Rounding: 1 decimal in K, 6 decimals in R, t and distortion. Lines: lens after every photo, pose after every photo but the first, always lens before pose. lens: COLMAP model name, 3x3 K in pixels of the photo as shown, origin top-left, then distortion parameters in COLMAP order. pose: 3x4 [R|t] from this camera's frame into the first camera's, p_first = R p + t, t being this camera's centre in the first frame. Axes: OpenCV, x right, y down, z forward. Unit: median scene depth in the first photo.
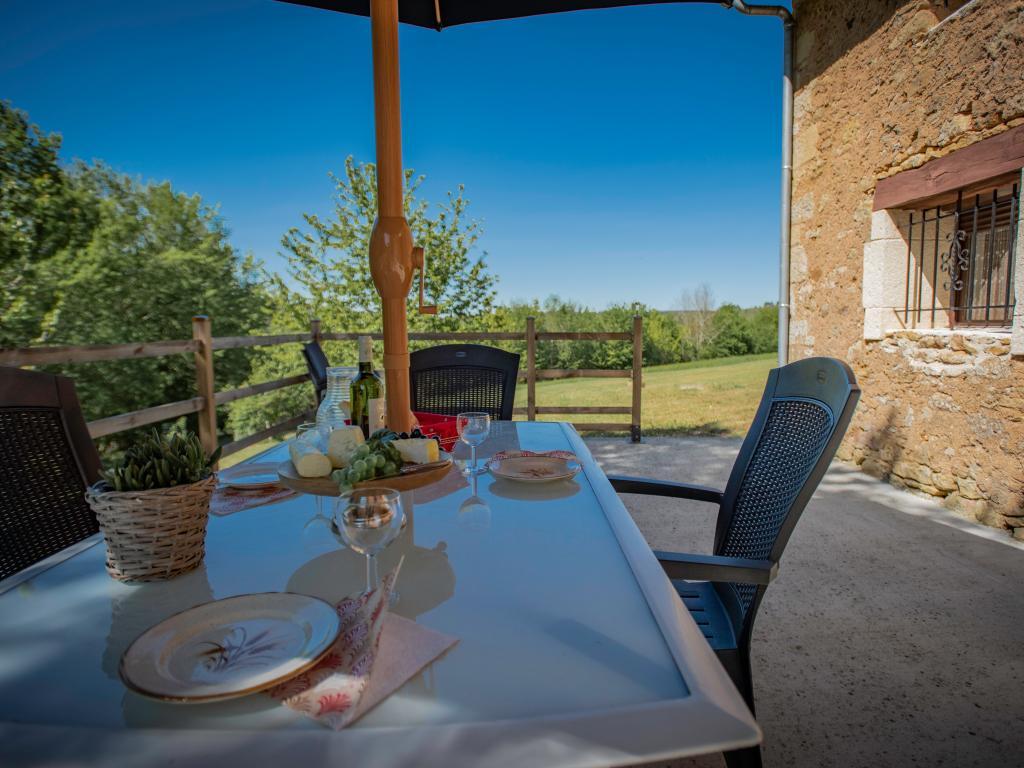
lens RADIAL K [[574.7, 0, 485.0], [0, 574.7, 380.5], [0, 0, 1]] dist [-0.070689, 0.031519]
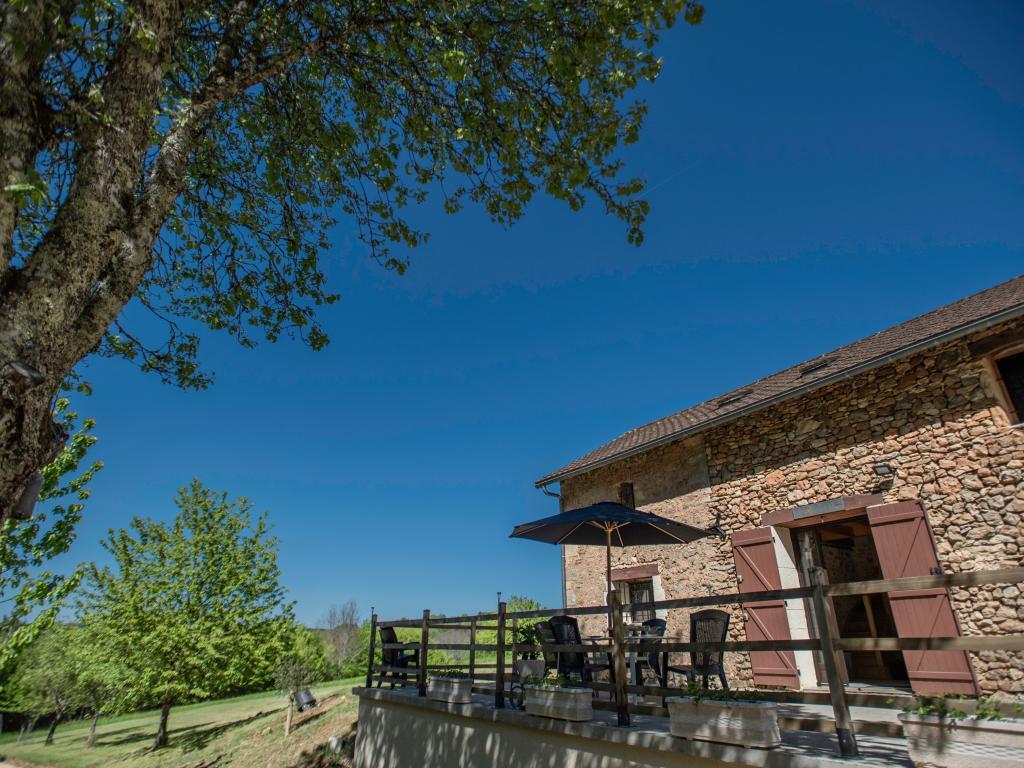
lens RADIAL K [[574.7, 0, 485.0], [0, 574.7, 380.5], [0, 0, 1]] dist [-0.070689, 0.031519]
pose [[0.796837, 0.265903, 0.542538, -0.108742], [0.049302, 0.866341, -0.497014, 0.014629], [-0.602180, 0.422787, 0.677223, -0.067977]]
